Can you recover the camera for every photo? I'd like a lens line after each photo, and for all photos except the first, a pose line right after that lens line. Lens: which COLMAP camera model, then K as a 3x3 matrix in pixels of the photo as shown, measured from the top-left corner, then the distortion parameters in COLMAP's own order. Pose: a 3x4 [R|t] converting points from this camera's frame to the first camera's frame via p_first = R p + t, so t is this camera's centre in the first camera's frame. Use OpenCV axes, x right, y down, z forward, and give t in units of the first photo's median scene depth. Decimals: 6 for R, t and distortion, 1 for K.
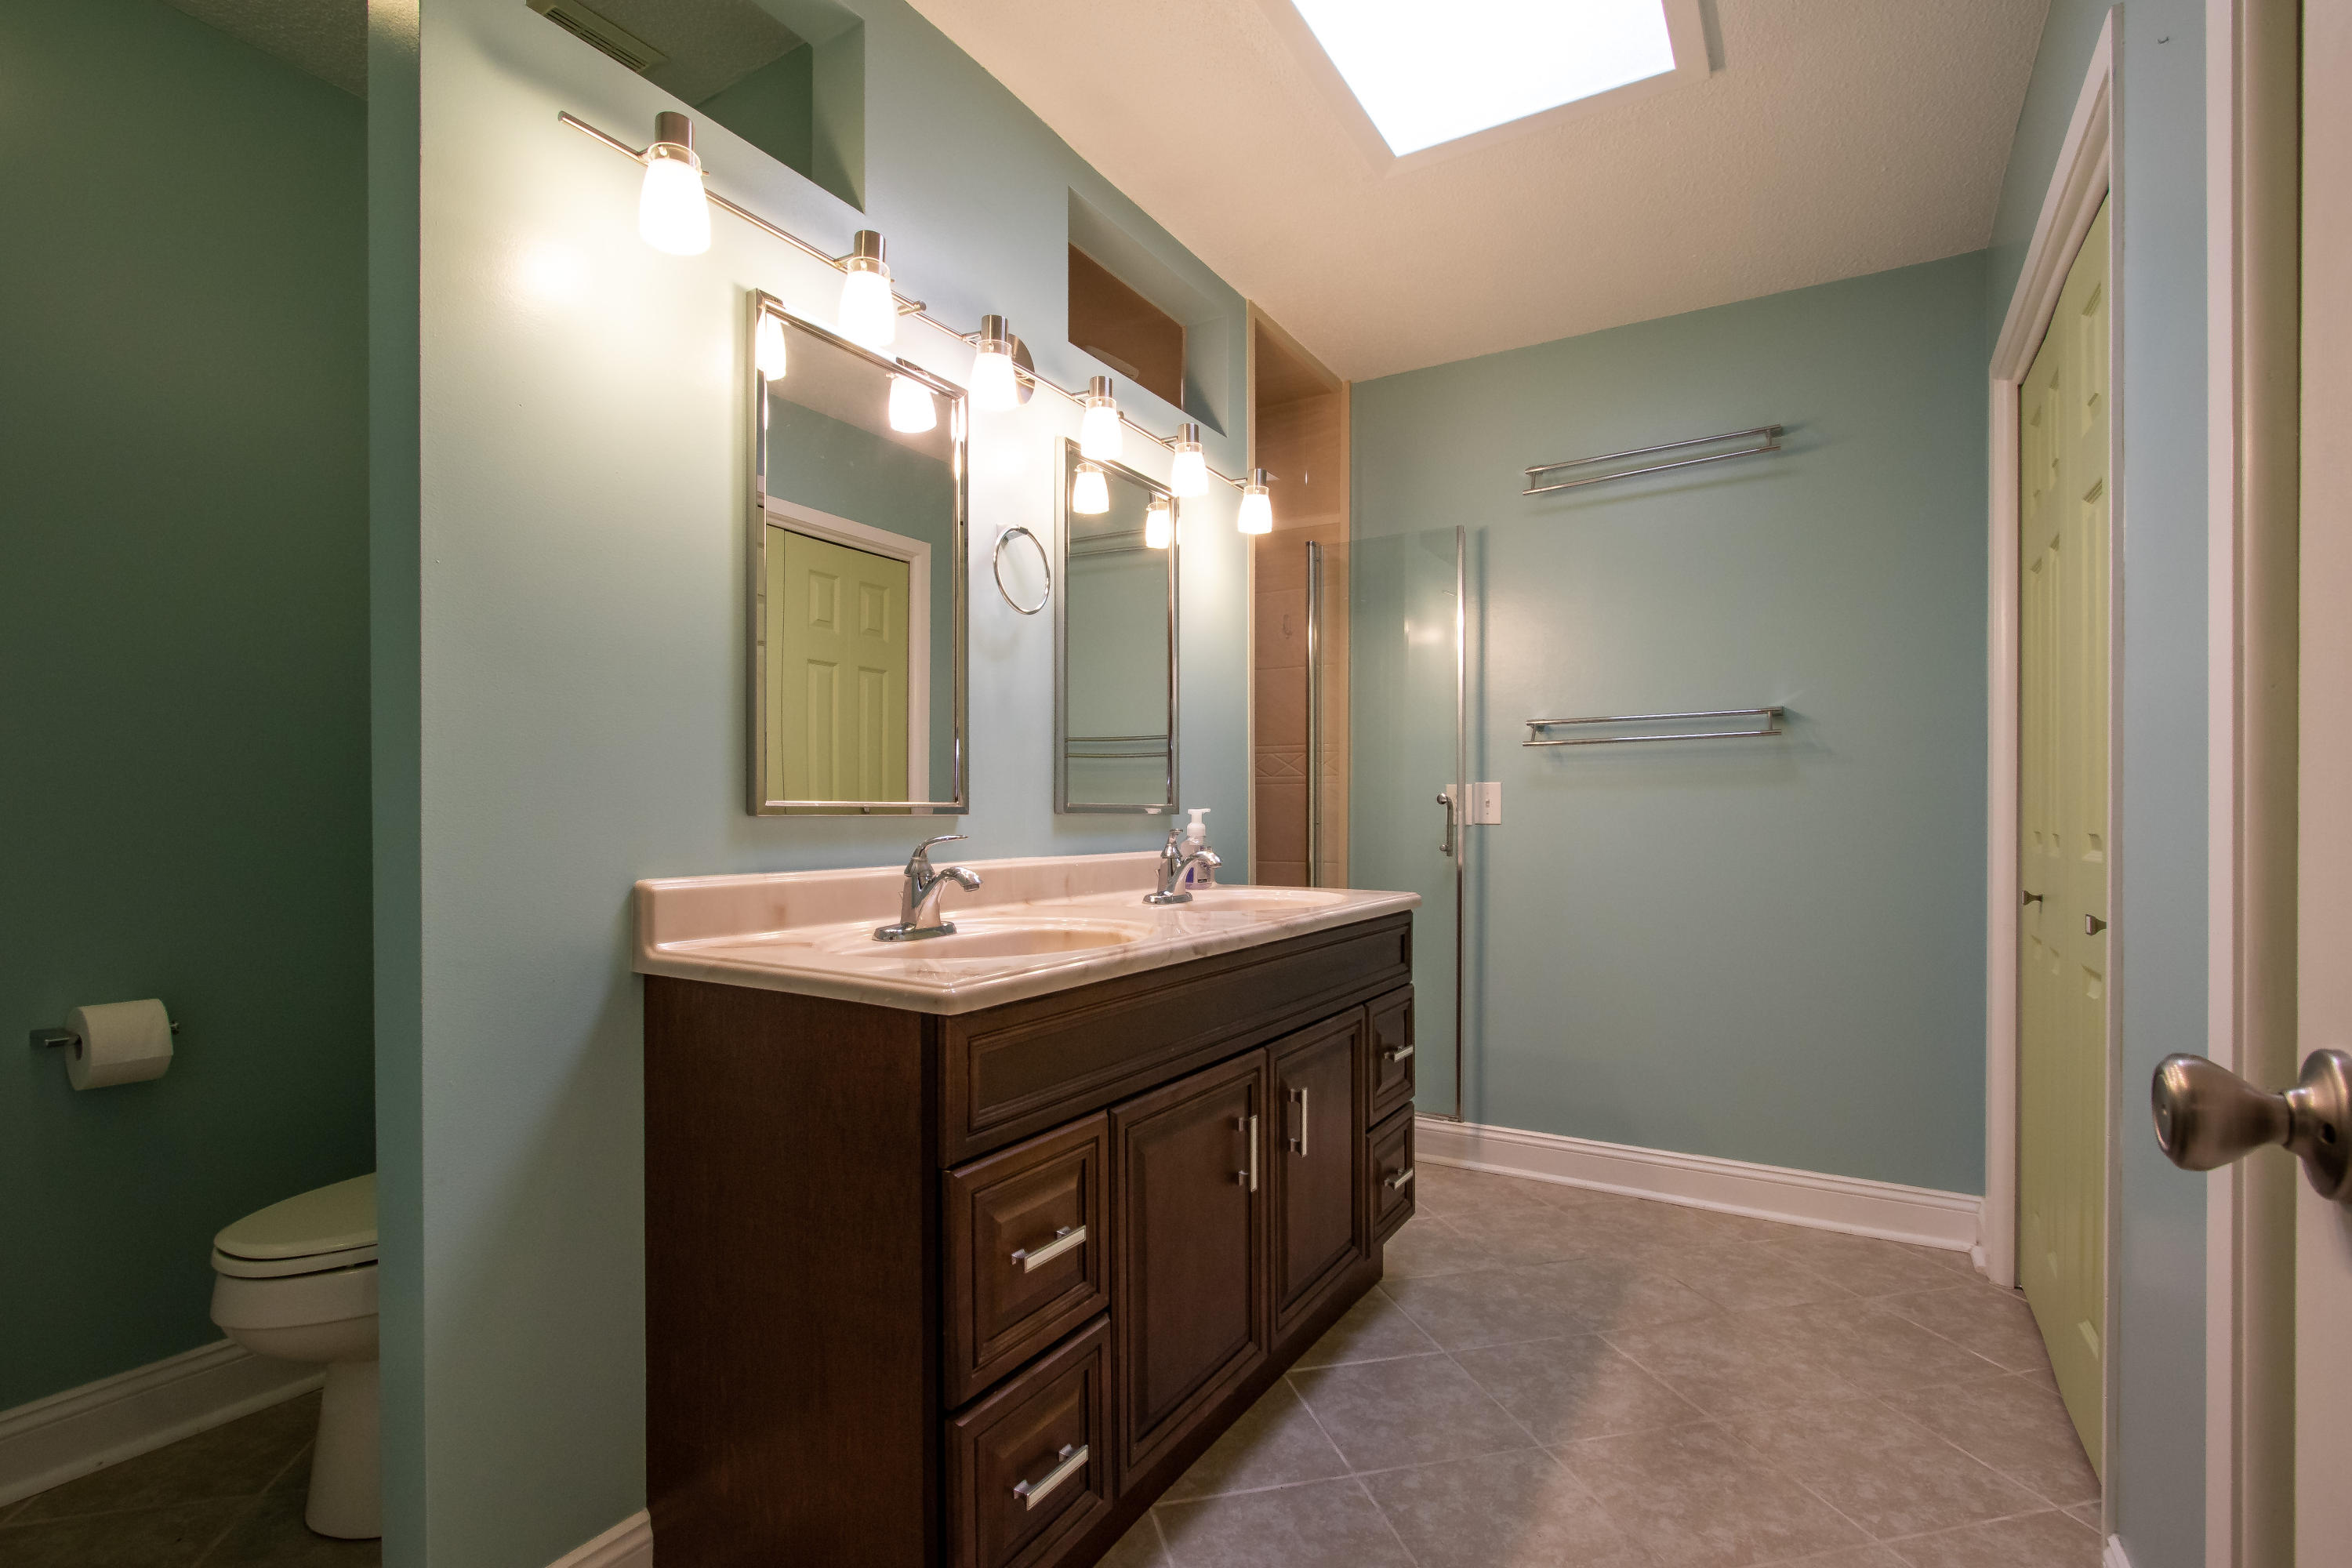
lens RADIAL K [[1110.3, 0, 1171.0], [0, 1110.3, 804.3], [0, 0, 1]] dist [-0.006029, 0.003542]
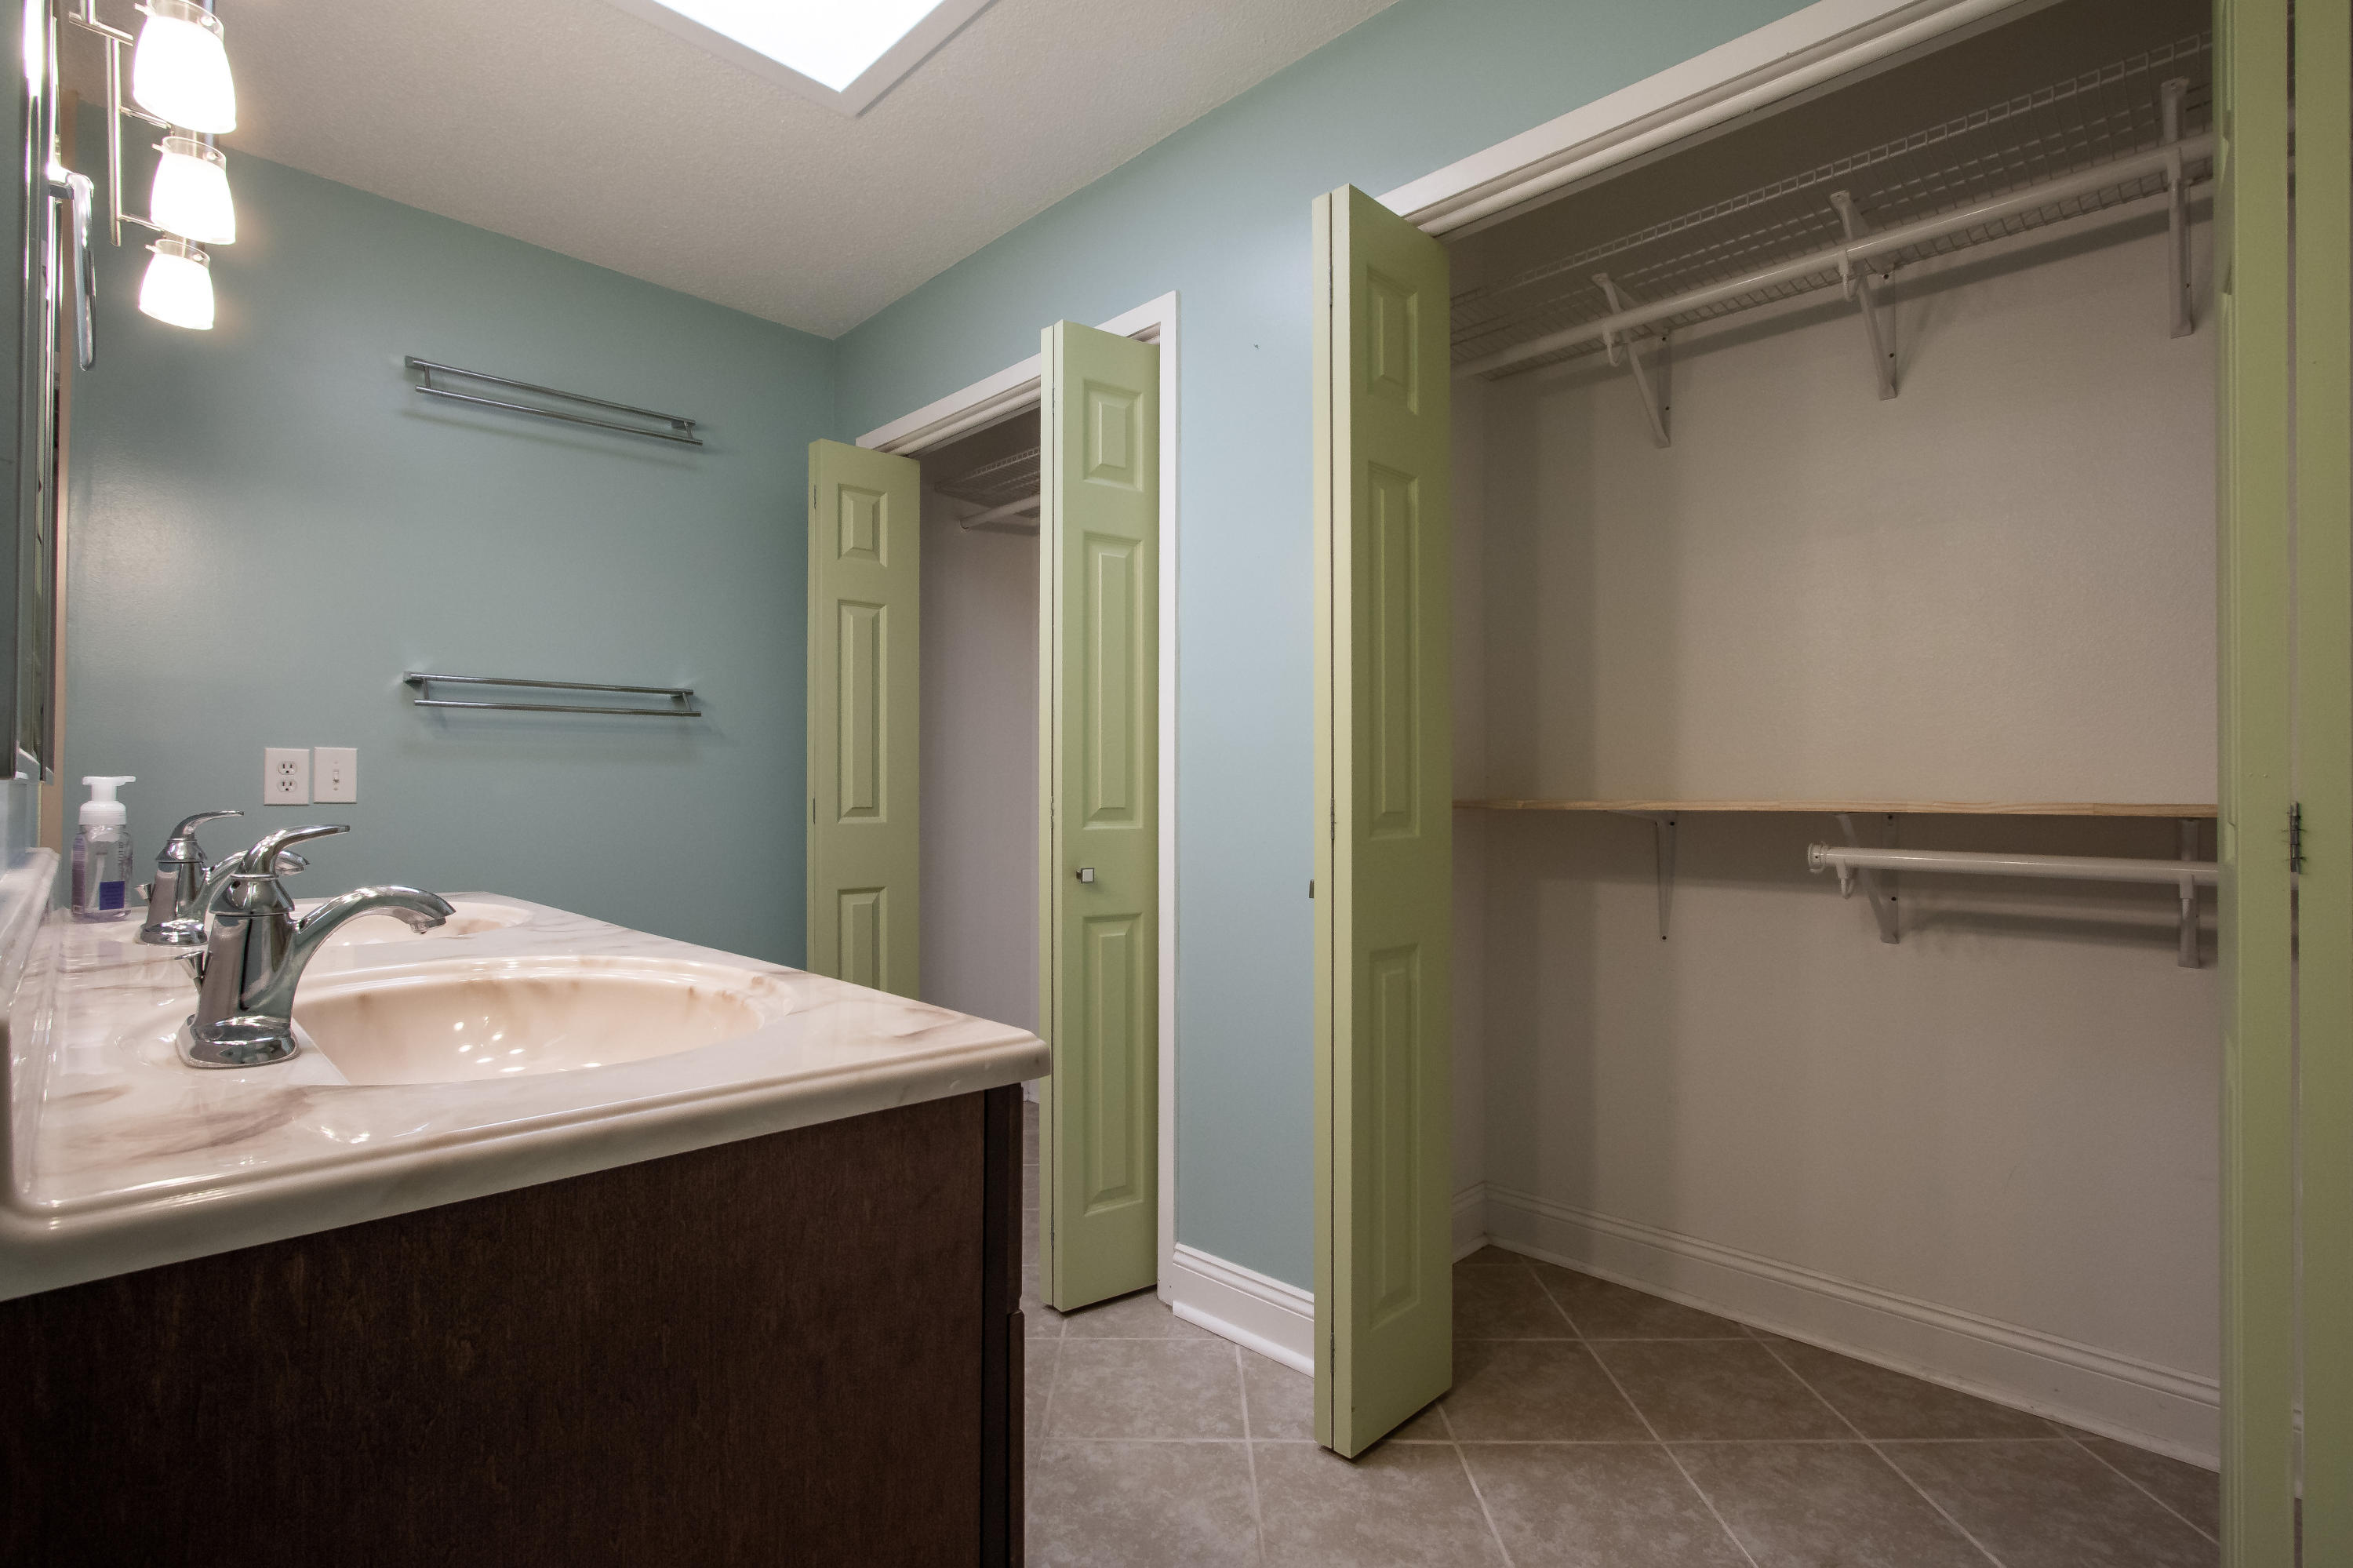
lens RADIAL K [[1110.8, 0, 1166.5], [0, 1110.8, 771.9], [0, 0, 1]] dist [-0.006029, 0.003542]
pose [[0.222114, 0.023473, 0.974738, -0.442872], [-0.013212, 0.999691, -0.021064, 0.007440], [-0.974931, -0.008200, 0.222356, 0.399159]]
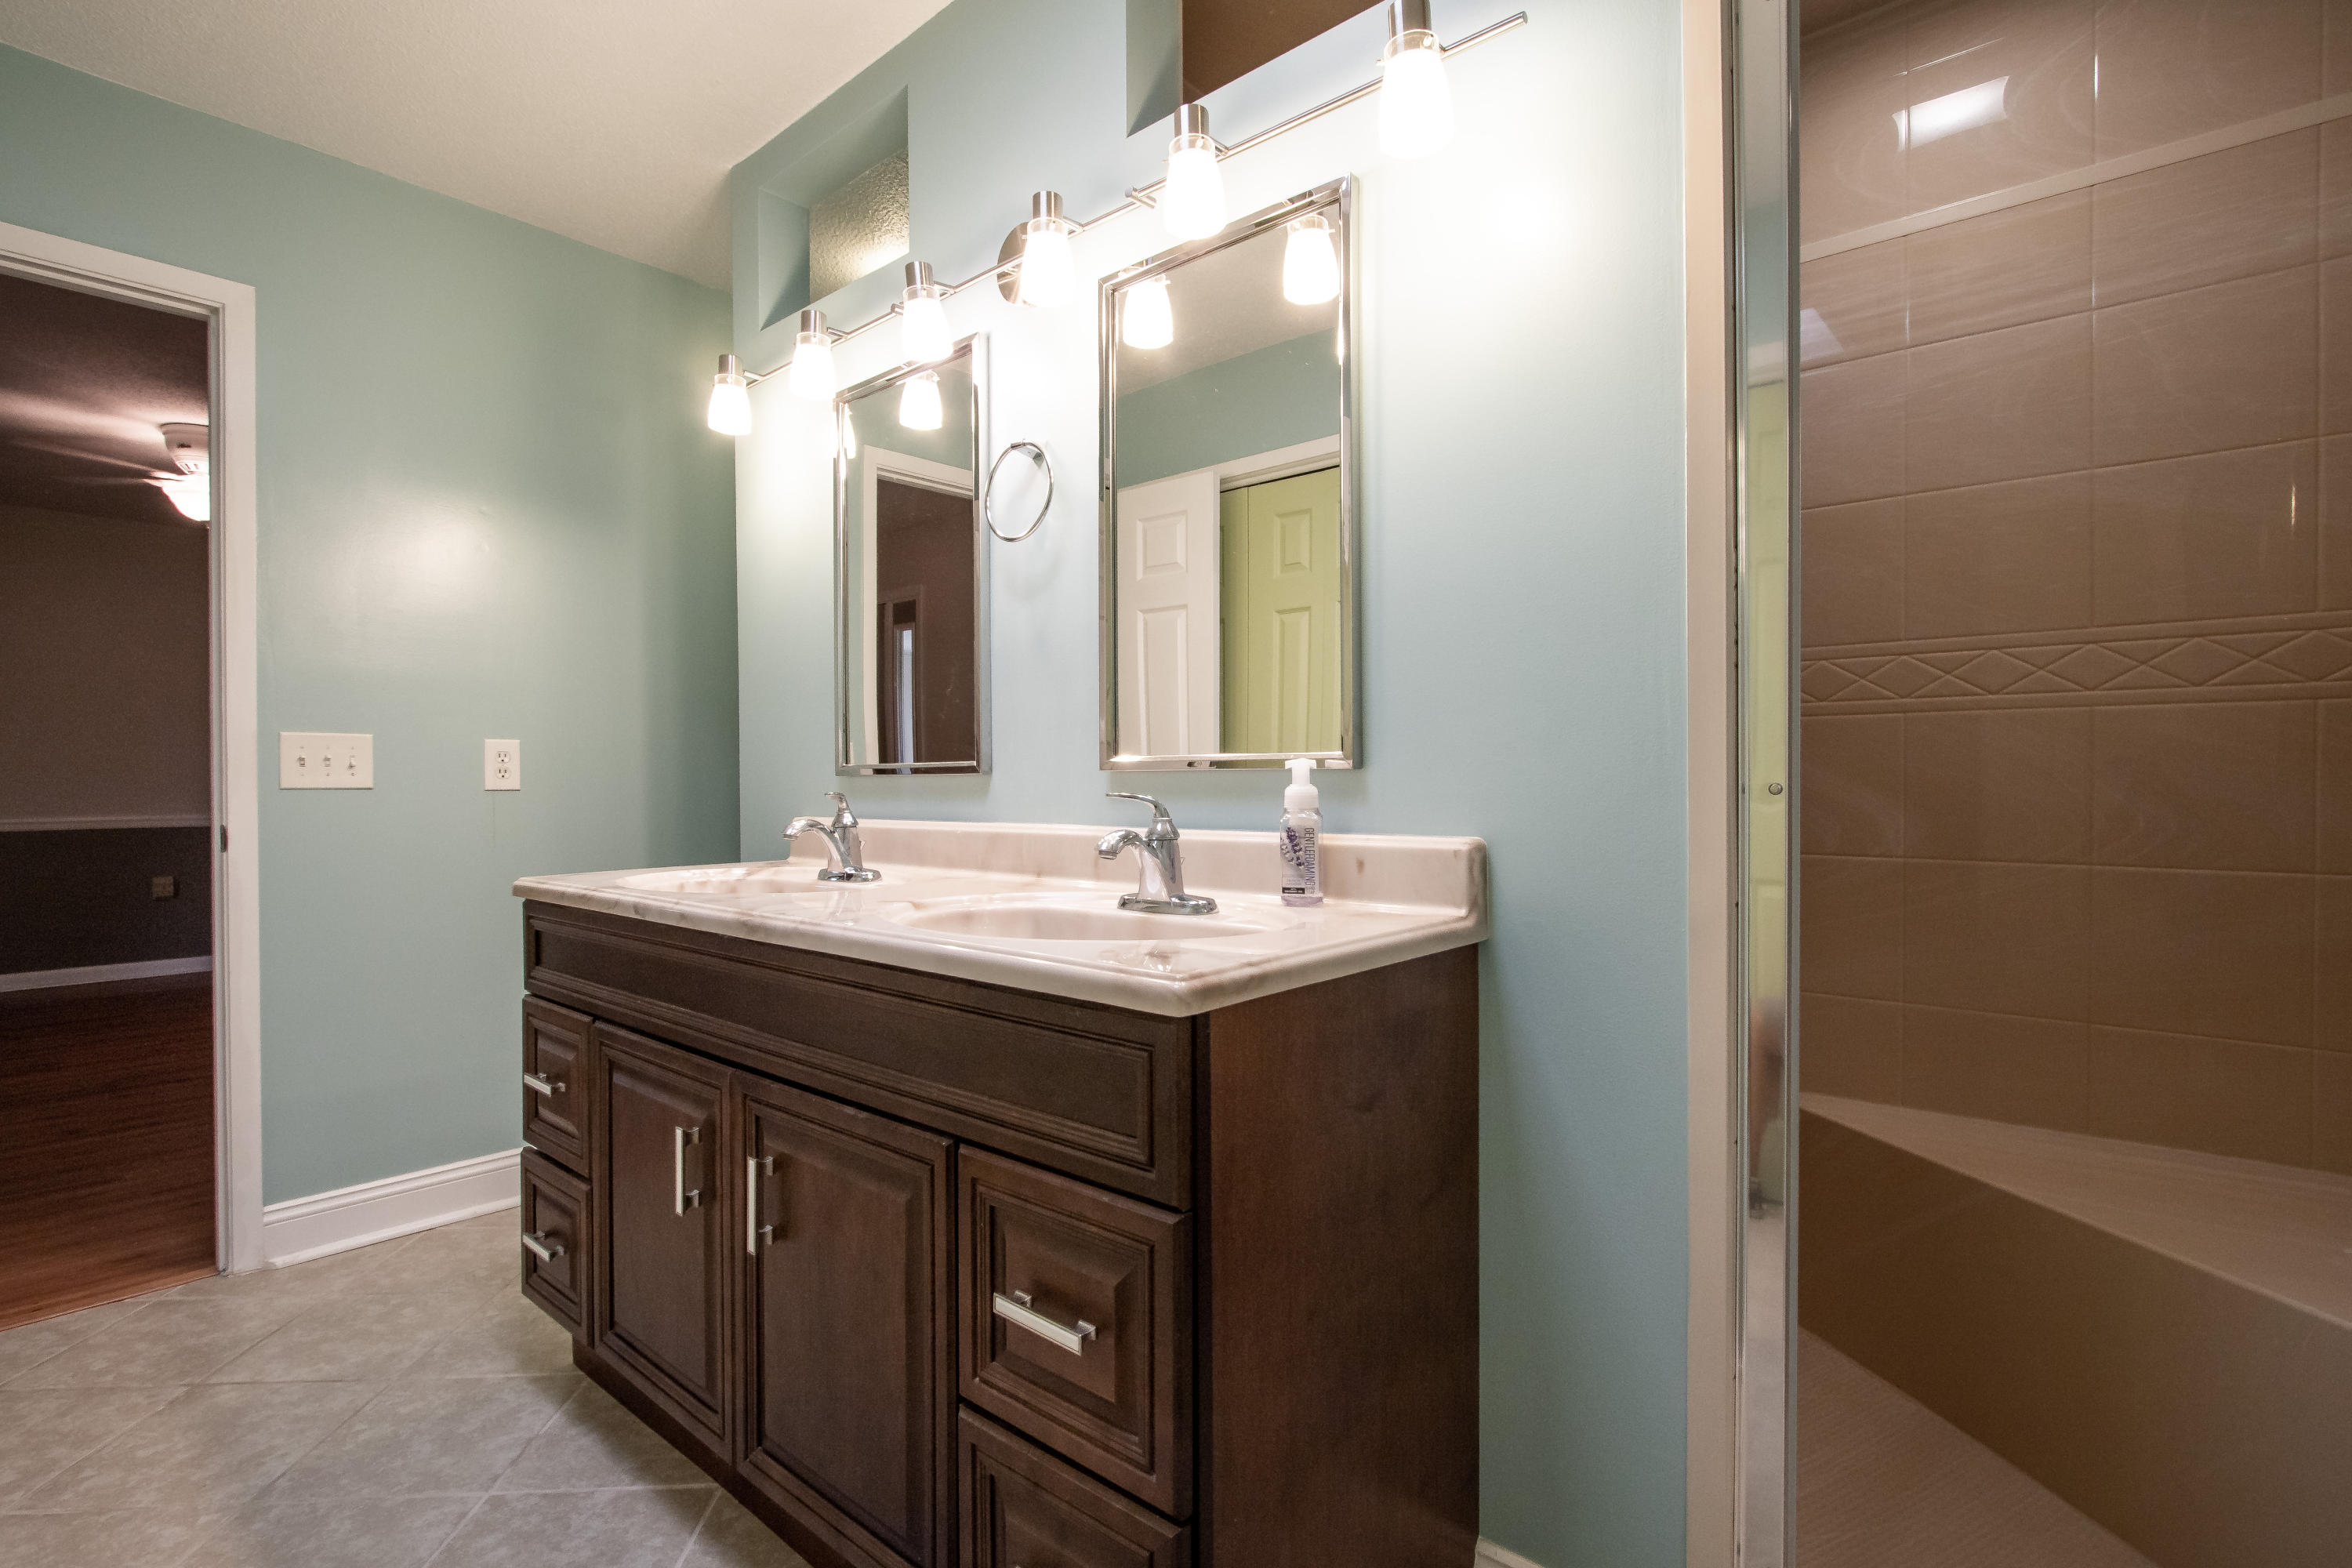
lens RADIAL K [[1110.3, 0, 1161.1], [0, 1110.3, 787.0], [0, 0, 1]] dist [-0.006029, 0.003542]
pose [[-0.190083, 0.003448, -0.981762, 0.634751], [0.010110, 0.999948, 0.001554, 0.018010], [0.981716, -0.009630, -0.190108, 1.159762]]
